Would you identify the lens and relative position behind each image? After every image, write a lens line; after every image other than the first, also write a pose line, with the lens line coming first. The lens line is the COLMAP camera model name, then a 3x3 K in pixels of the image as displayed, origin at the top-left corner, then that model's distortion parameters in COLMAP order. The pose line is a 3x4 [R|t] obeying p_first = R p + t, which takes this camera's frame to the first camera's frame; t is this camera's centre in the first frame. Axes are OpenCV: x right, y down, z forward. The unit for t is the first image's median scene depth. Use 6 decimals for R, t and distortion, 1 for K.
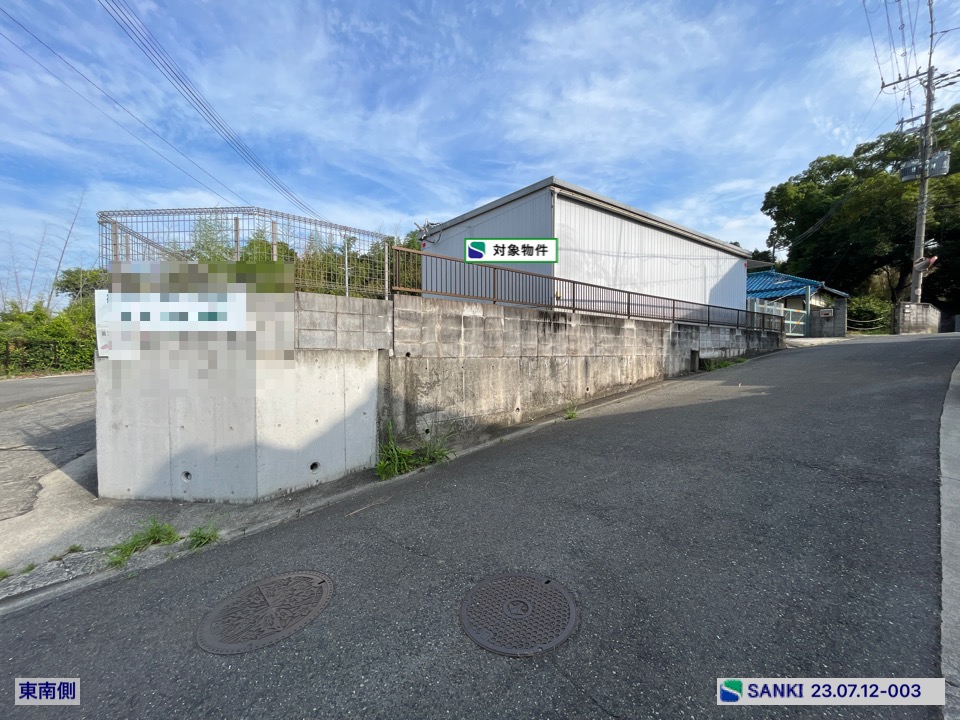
lens RADIAL K [[387.4, 0, 464.7], [0, 387.4, 370.1], [0, 0, 1]] dist [-0.004969, 0.000644]
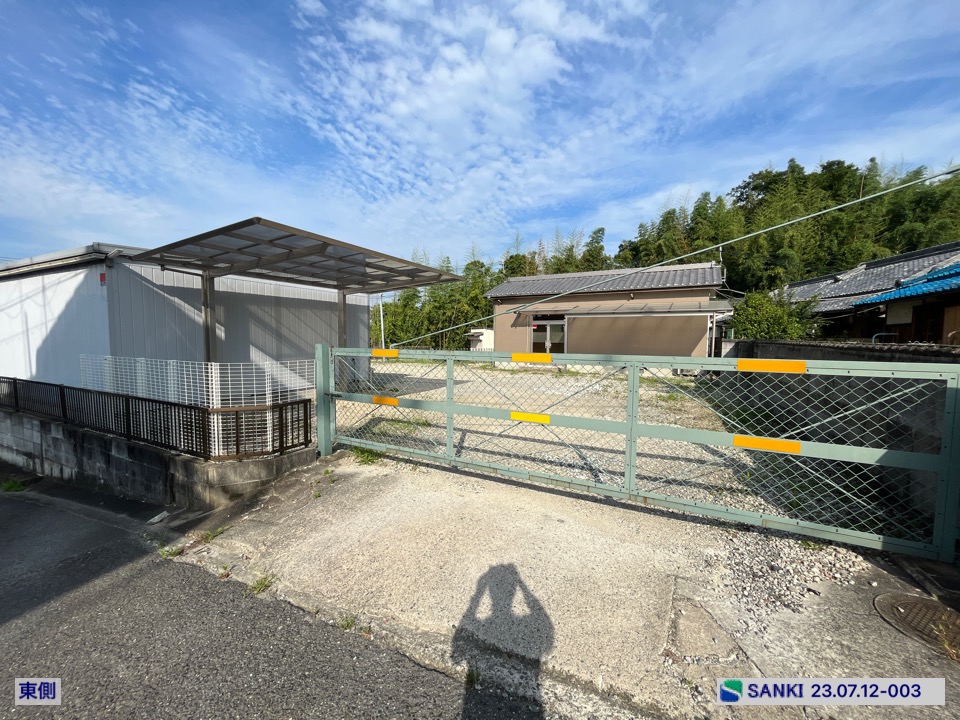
lens RADIAL K [[387.4, 0, 476.1], [0, 387.4, 363.6], [0, 0, 1]] dist [-0.004969, 0.000644]
pose [[0.494433, 0.064611, -0.866811, 1.462399], [-0.045787, 0.997785, 0.048257, -0.243826], [0.868009, 0.015829, 0.496296, 1.282593]]
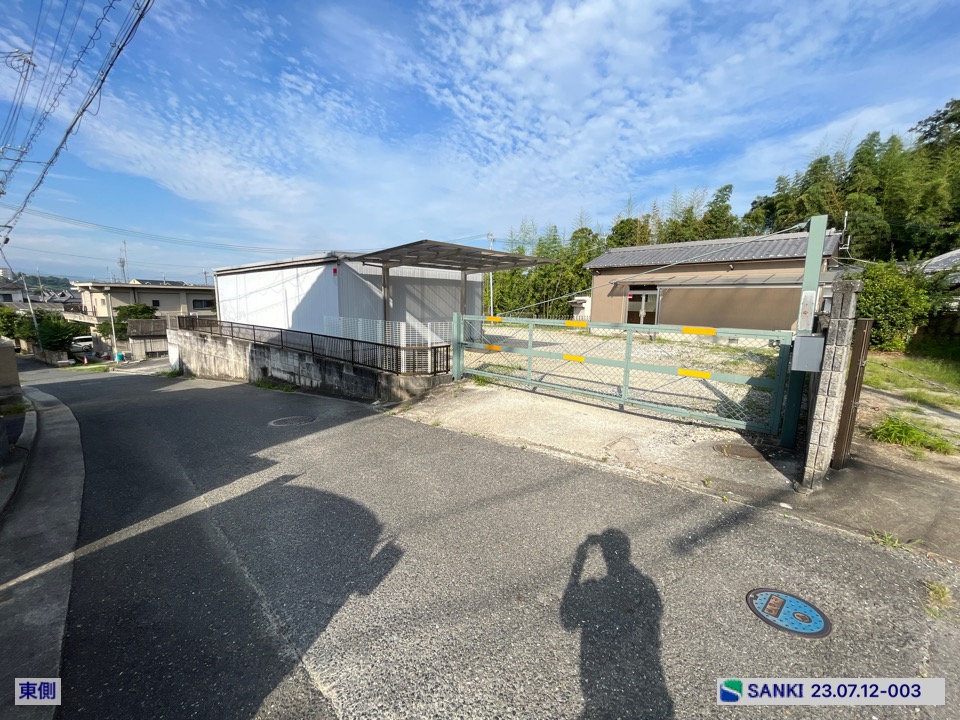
lens RADIAL K [[387.4, 0, 476.3], [0, 387.4, 363.6], [0, 0, 1]] dist [-0.004969, 0.000644]
pose [[0.240772, 0.161192, -0.957103, 1.705228], [-0.059603, 0.986707, 0.151184, -0.253717], [0.968750, 0.020645, 0.247179, 1.208604]]
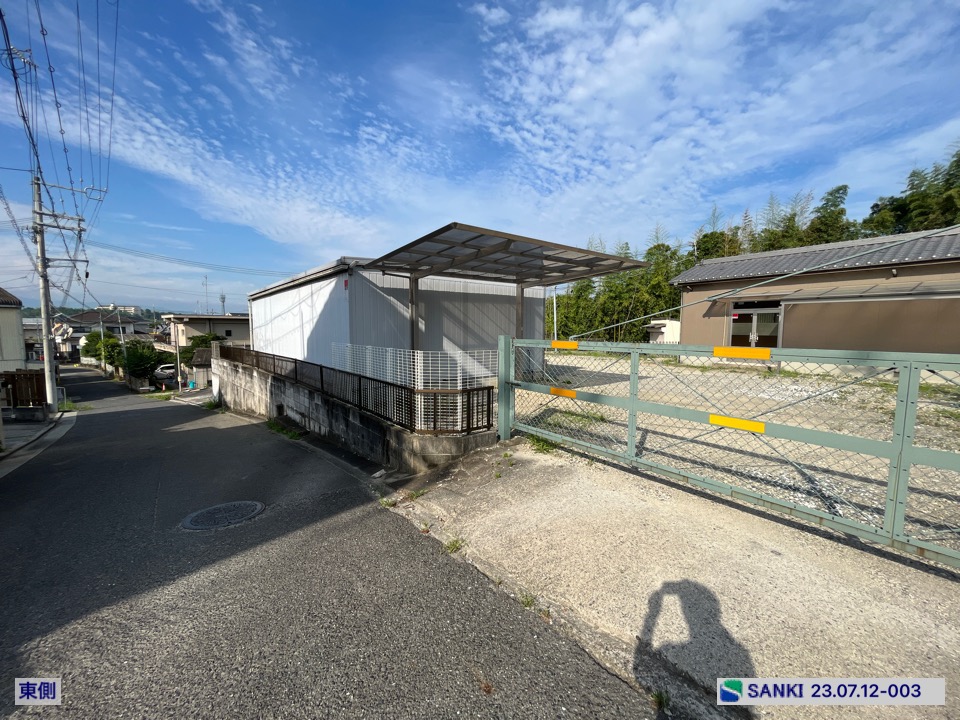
lens RADIAL K [[387.4, 0, 475.5], [0, 387.4, 364.7], [0, 0, 1]] dist [-0.004969, 0.000644]
pose [[0.083277, 0.095235, -0.991965, 1.458690], [-0.047478, 0.994672, 0.091509, -0.242934], [0.995395, 0.039476, 0.087355, 1.274298]]
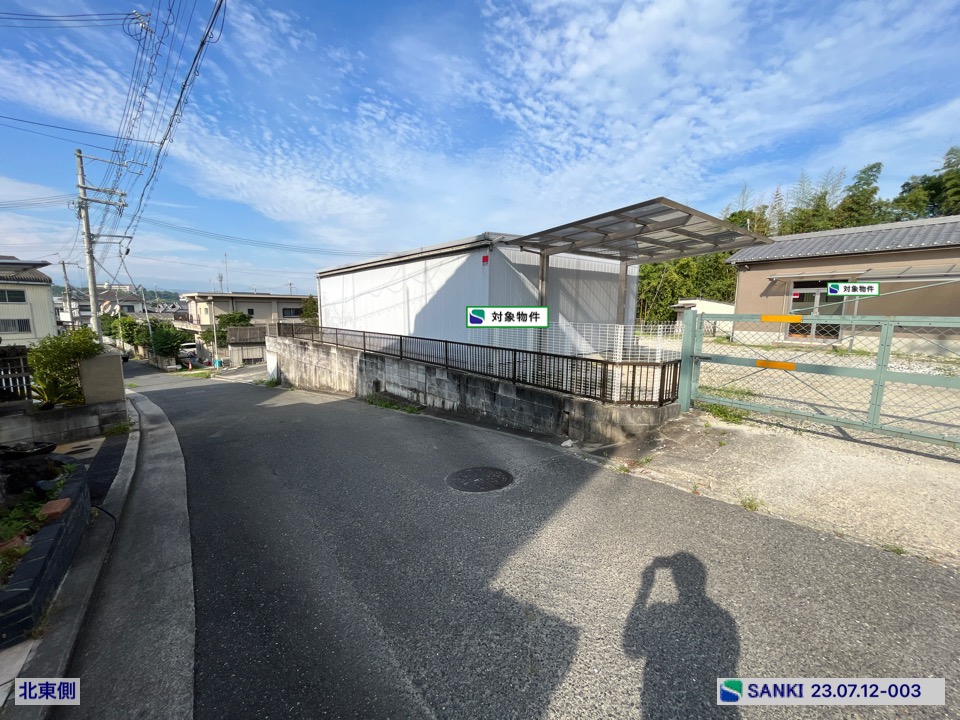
lens RADIAL K [[387.4, 0, 475.9], [0, 387.4, 352.2], [0, 0, 1]] dist [-0.004969, 0.000644]
pose [[0.090746, 0.115082, -0.989202, 1.454351], [-0.049588, 0.992591, 0.110927, -0.226052], [0.994639, 0.038986, 0.095780, 1.047171]]
